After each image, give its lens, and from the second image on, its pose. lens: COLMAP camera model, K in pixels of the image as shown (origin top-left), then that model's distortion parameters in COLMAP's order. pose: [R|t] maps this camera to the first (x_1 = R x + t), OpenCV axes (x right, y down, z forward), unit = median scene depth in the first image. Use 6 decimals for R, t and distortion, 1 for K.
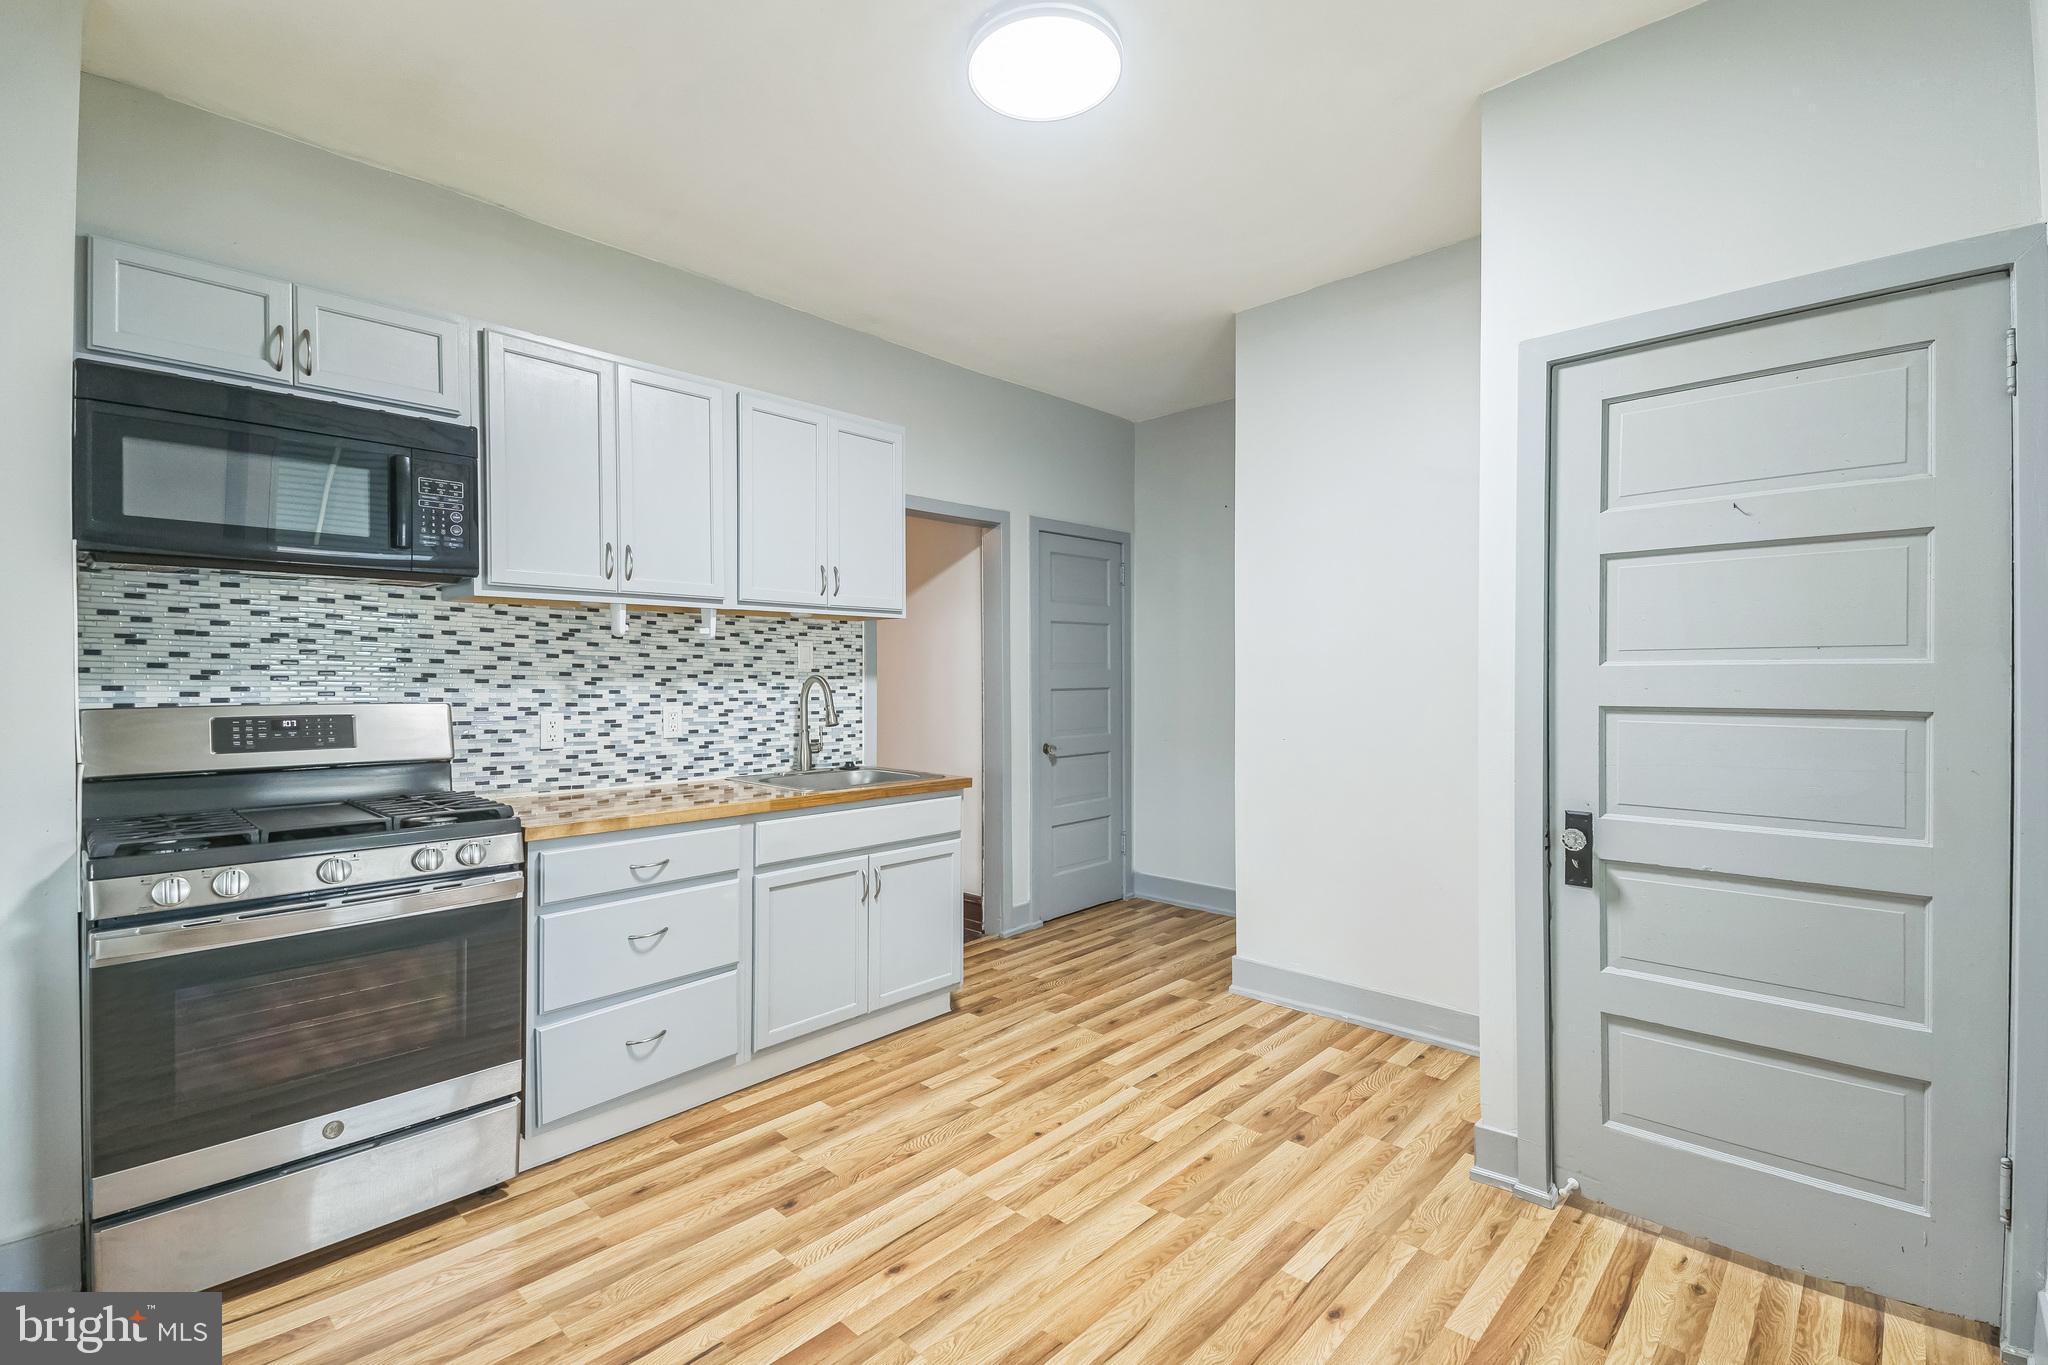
lens RADIAL K [[951.4, 0, 1019.9], [0, 951.4, 671.0], [0, 0, 1]] dist [-0.018724, 0.009236]
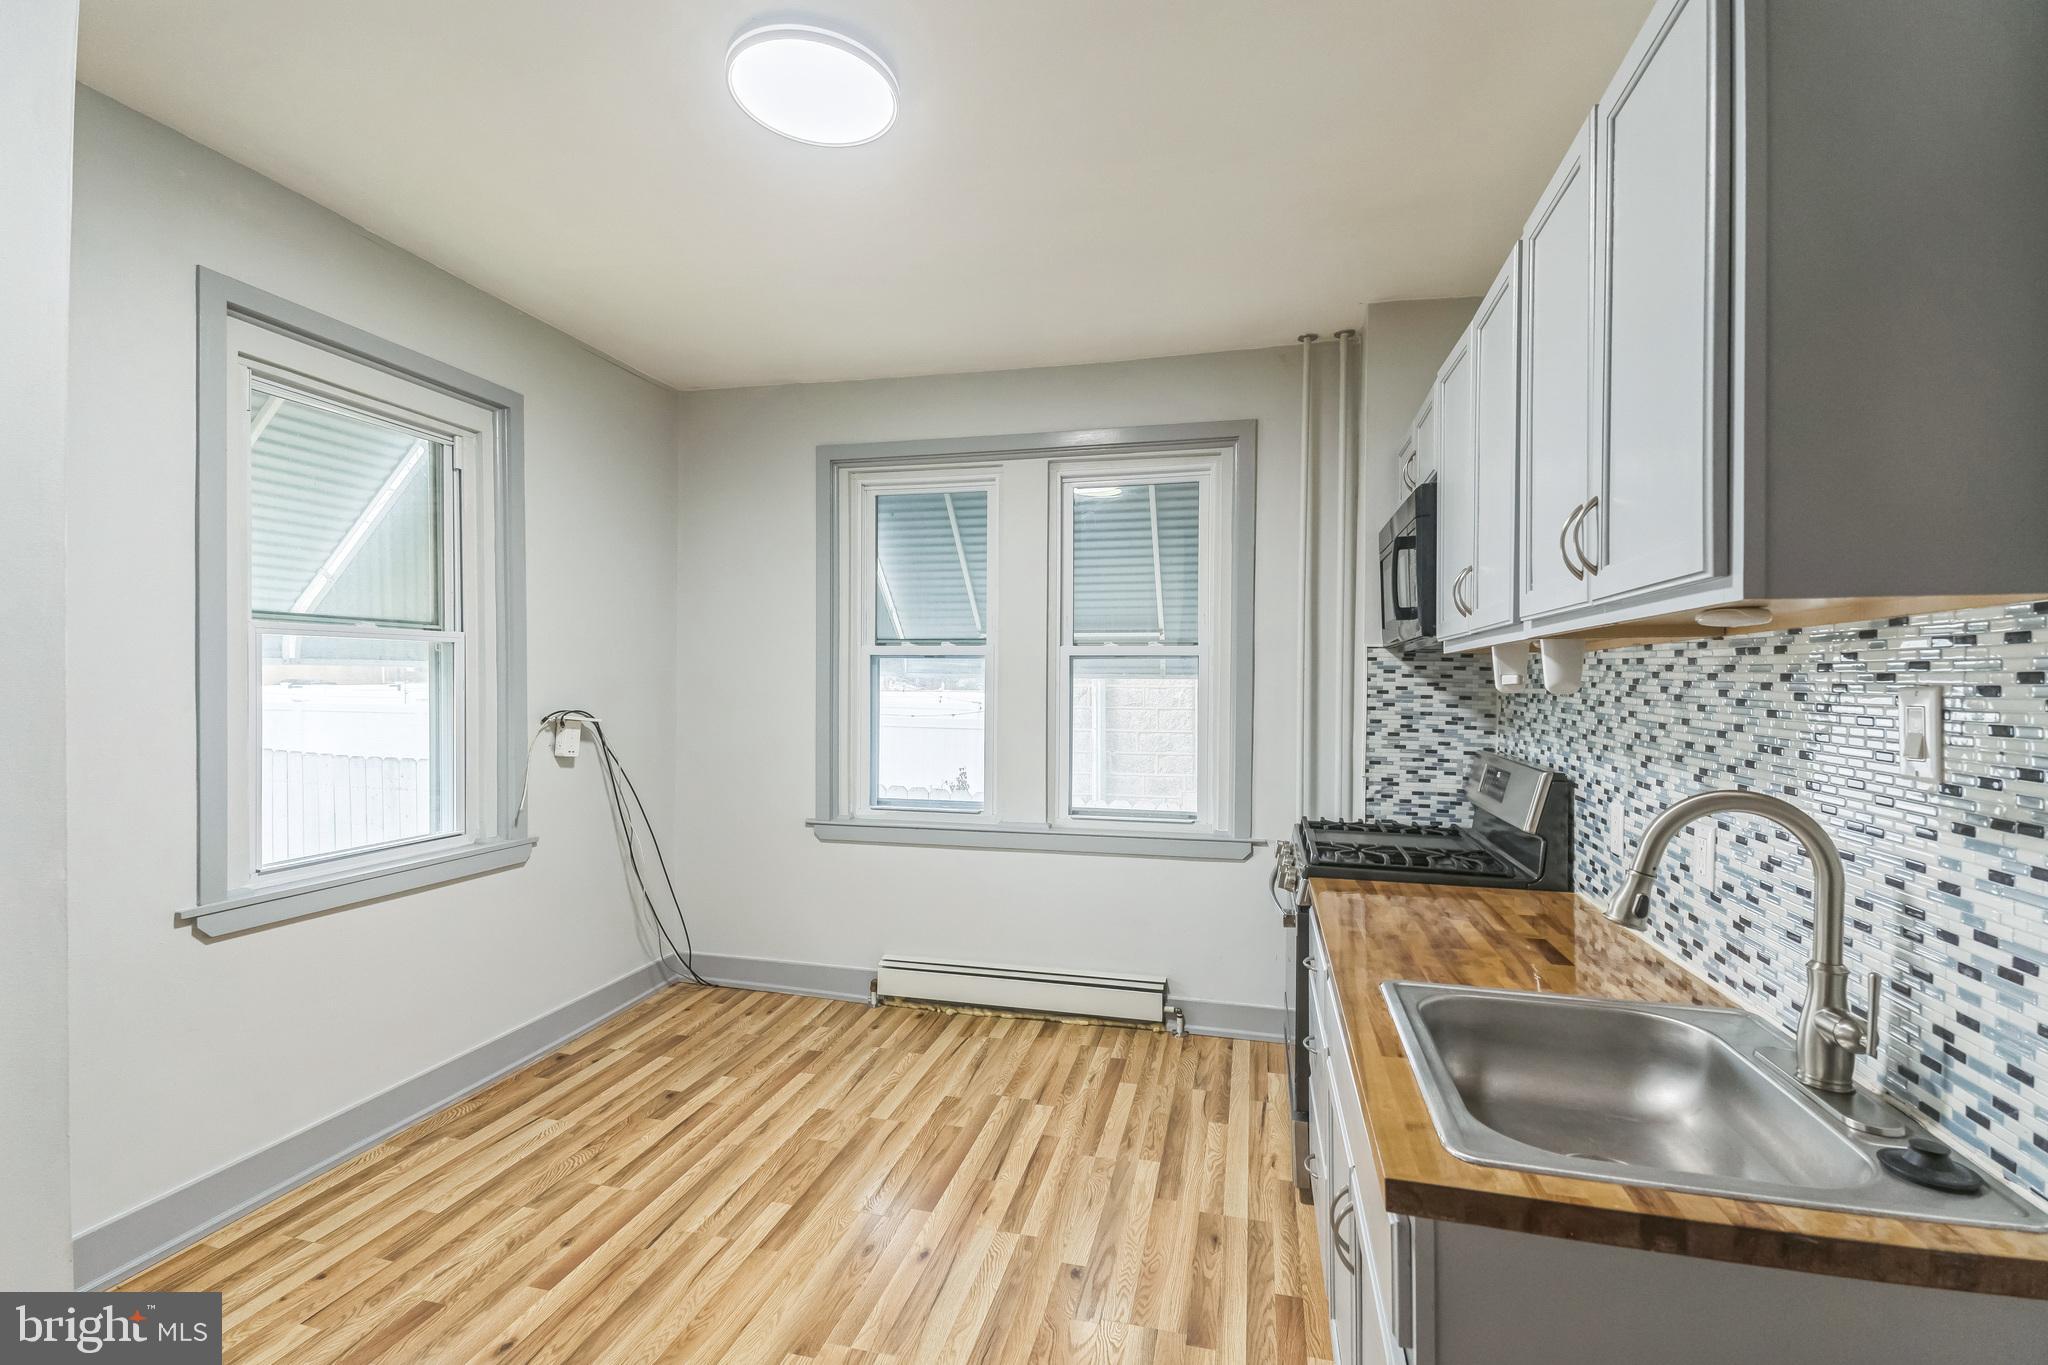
lens RADIAL K [[951.4, 0, 1016.0], [0, 951.4, 686.6], [0, 0, 1]] dist [-0.018724, 0.009236]
pose [[-0.882118, -0.005773, -0.470994, 0.281988], [-0.011913, 0.999878, 0.010056, -0.054175], [0.470878, 0.014482, -0.882079, 1.867544]]
